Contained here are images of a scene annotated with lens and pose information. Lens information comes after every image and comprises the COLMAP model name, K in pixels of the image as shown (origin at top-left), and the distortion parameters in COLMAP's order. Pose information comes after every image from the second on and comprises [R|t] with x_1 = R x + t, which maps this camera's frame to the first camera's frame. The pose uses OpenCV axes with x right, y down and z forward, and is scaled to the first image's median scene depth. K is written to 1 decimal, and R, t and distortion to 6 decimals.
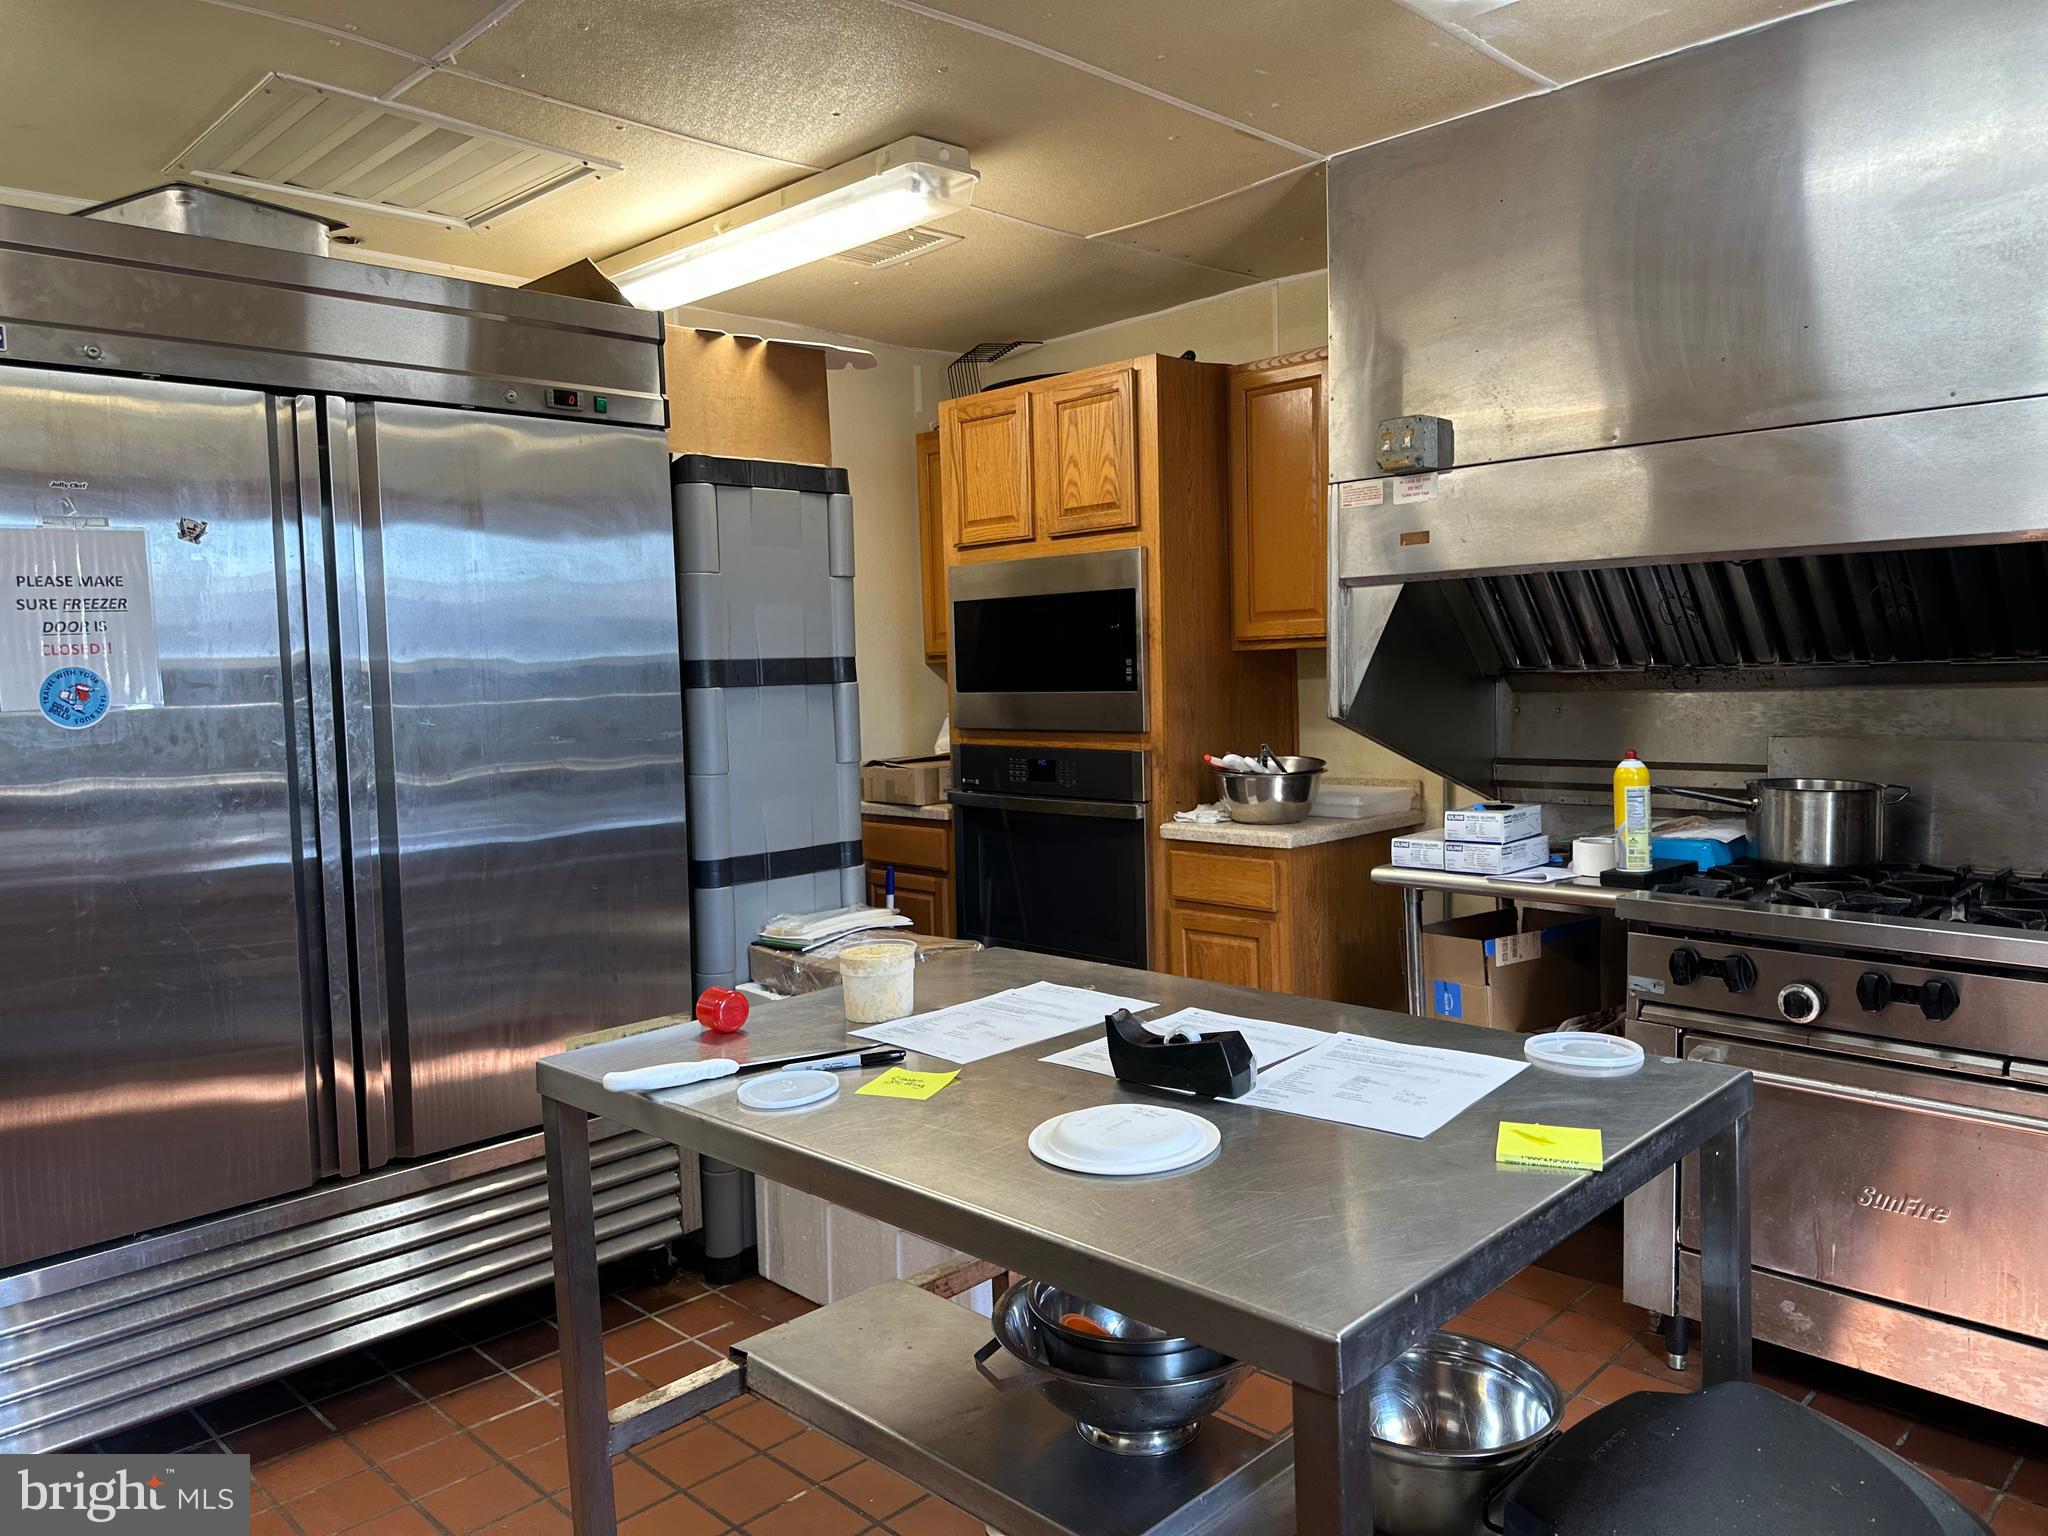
lens RADIAL K [[1448.1, 0, 1024.0], [0, 1448.1, 768.0], [0, 0, 1]] dist [0.003333, 0.001524]
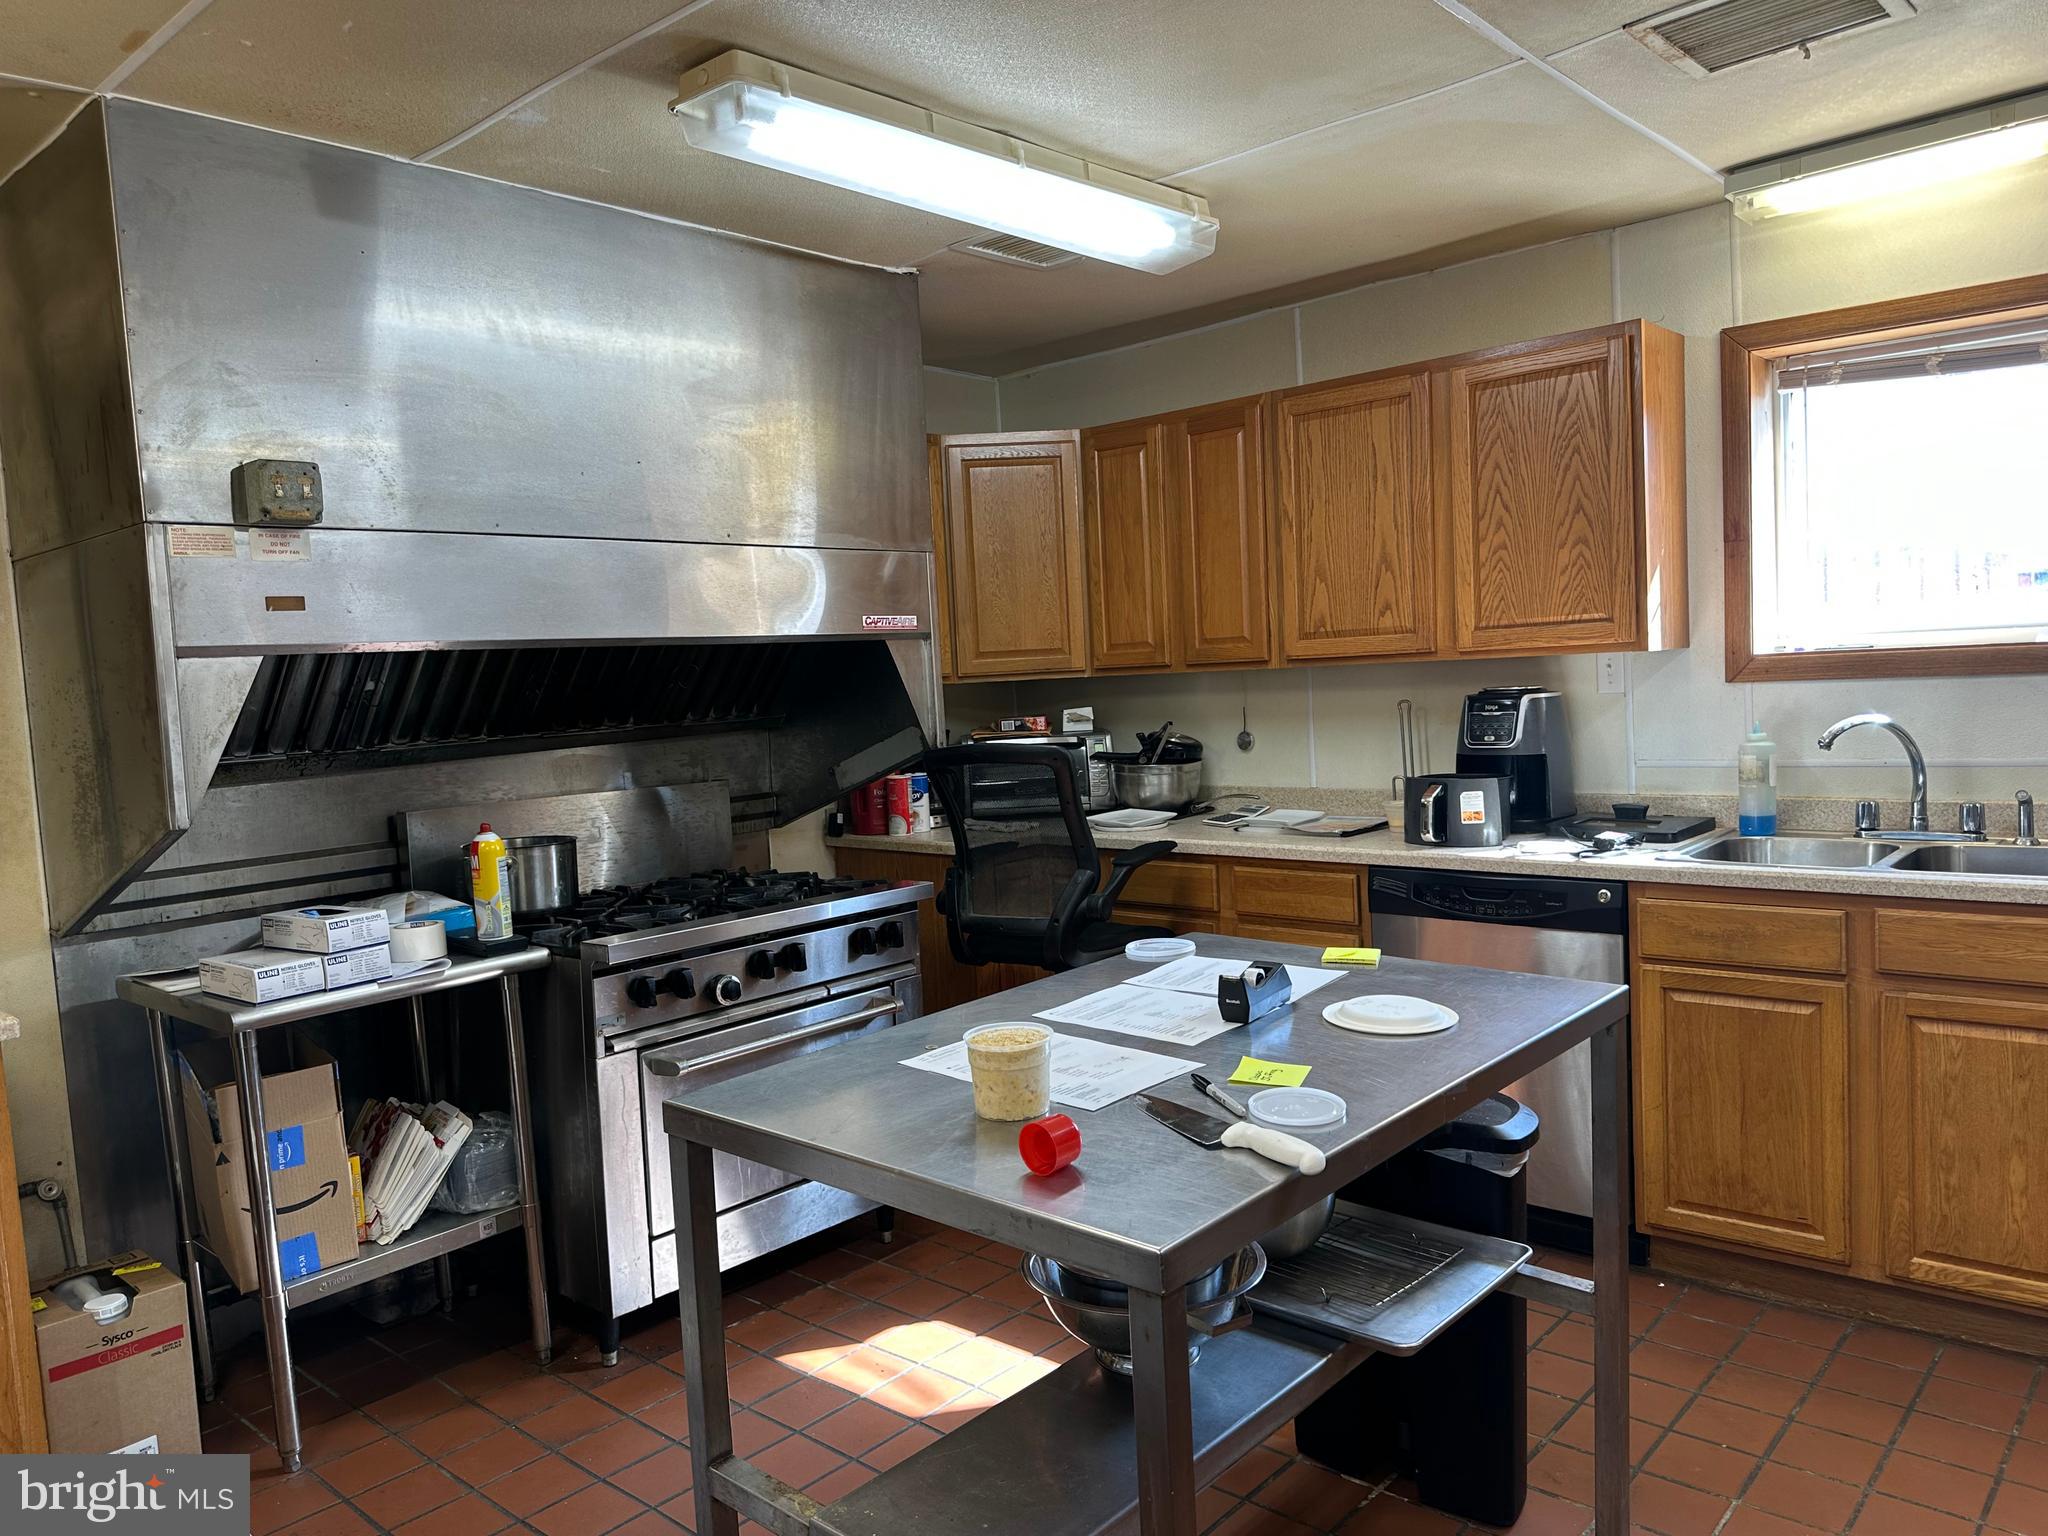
lens RADIAL K [[1448.1, 0, 1024.0], [0, 1448.1, 768.0], [0, 0, 1]] dist [0.003333, 0.001524]
pose [[-0.061875, -0.039064, 0.997319, -0.619535], [0.131555, 0.990197, 0.046947, -0.047595], [-0.989376, 0.134107, -0.056129, 0.649834]]
